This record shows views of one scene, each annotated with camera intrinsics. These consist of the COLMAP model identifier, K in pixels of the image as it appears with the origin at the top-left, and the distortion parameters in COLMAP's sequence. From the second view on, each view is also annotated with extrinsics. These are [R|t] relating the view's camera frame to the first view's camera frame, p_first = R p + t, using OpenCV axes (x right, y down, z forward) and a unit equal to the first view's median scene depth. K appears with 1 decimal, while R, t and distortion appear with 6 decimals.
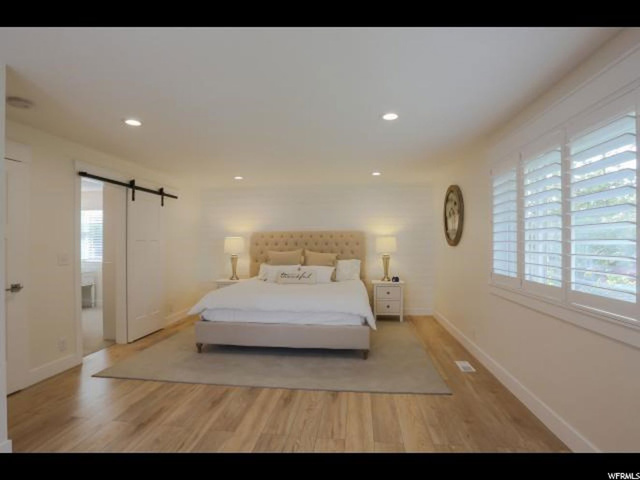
lens RADIAL K [[337.1, 0, 316.8], [0, 337.1, 241.9], [0, 0, 1]] dist [-0.075963, 0.039372]
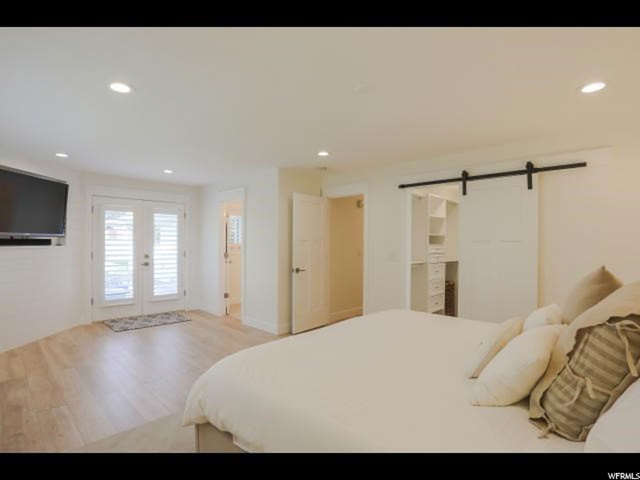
lens RADIAL K [[337.1, 0, 316.8], [0, 337.1, 241.9], [0, 0, 1]] dist [-0.075963, 0.039372]
pose [[-0.623702, -0.000830, -0.781662, 0.534199], [0.000240, 0.999999, -0.001254, -0.002919], [0.781662, -0.000970, -0.623701, 1.834693]]
